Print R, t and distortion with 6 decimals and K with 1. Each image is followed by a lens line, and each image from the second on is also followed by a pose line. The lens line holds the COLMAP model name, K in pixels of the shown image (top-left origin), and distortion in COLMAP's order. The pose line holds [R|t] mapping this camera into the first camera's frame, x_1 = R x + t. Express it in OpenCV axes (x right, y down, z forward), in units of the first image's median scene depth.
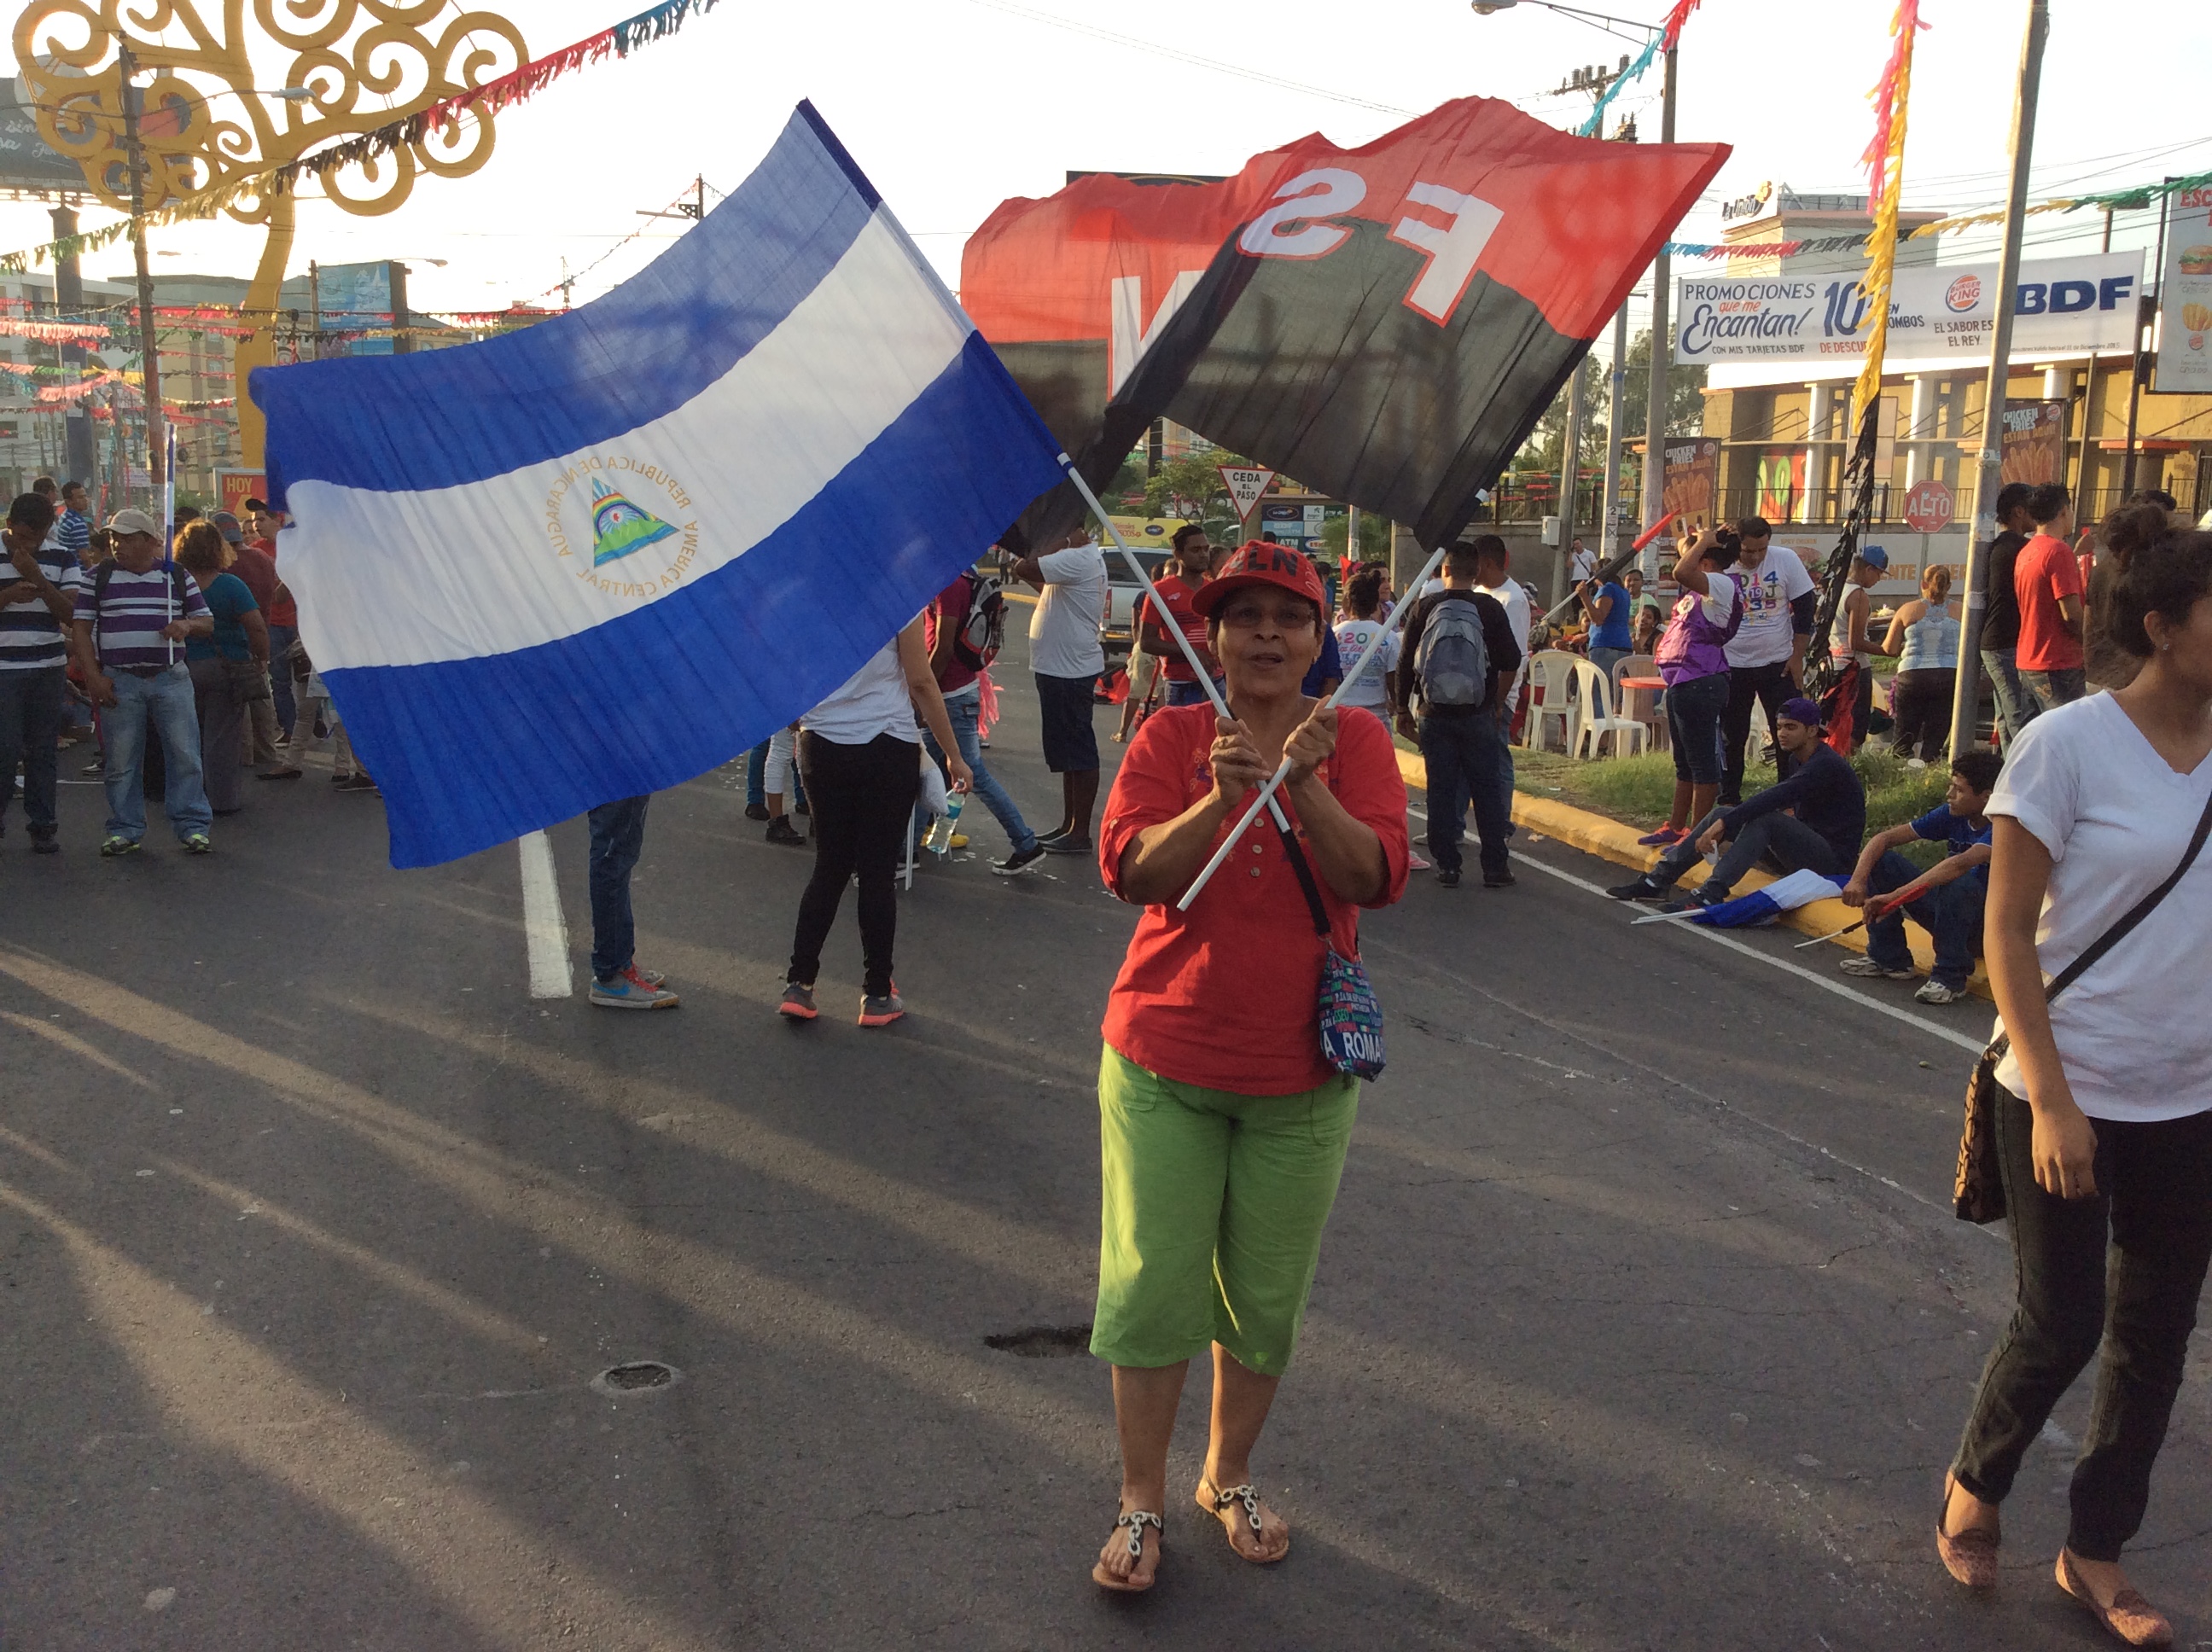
lens RADIAL K [[2079.2, 0, 1109.6], [0, 2079.2, 827.7], [0, 0, 1]] dist [0.014830, 0.000000]
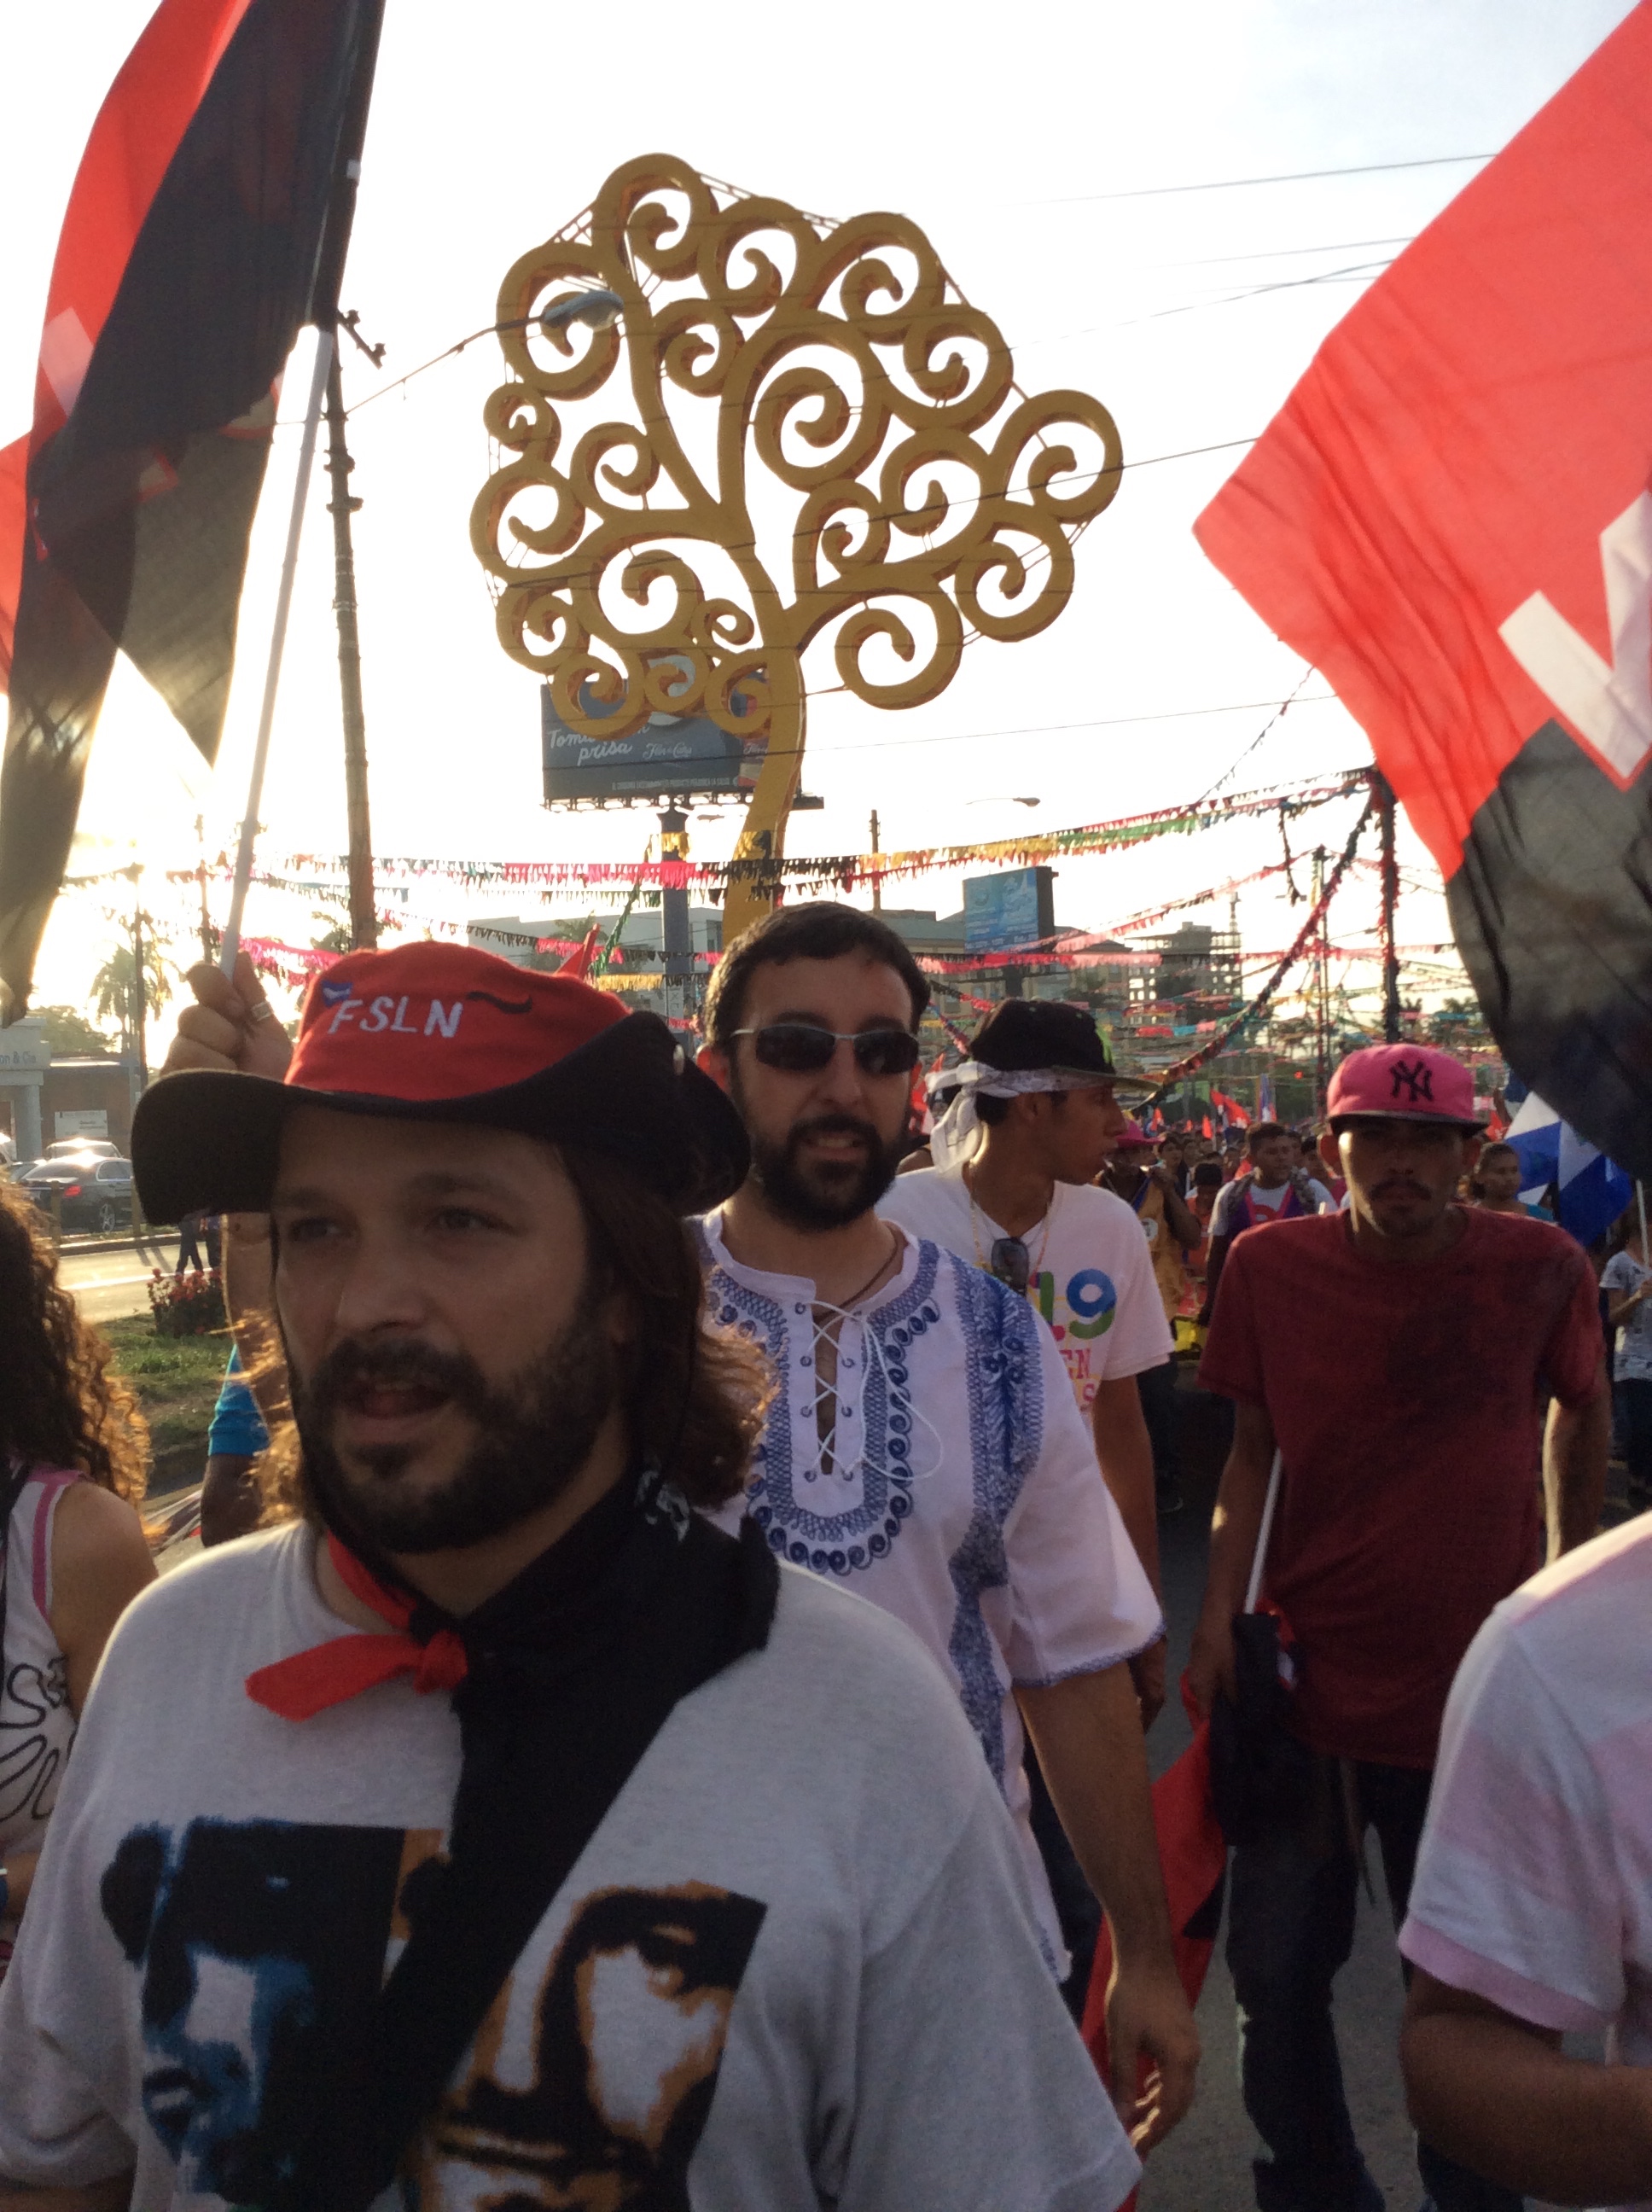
lens RADIAL K [[2079.2, 0, 826.9], [0, 2079.2, 1104.7], [0, 0, 1]] dist [0.014830, 0.000000]
pose [[0.900204, -0.032965, -0.434219, -0.080117], [-0.037574, 0.987532, -0.152870, -0.054760], [0.433844, 0.153930, 0.887742, 0.396166]]
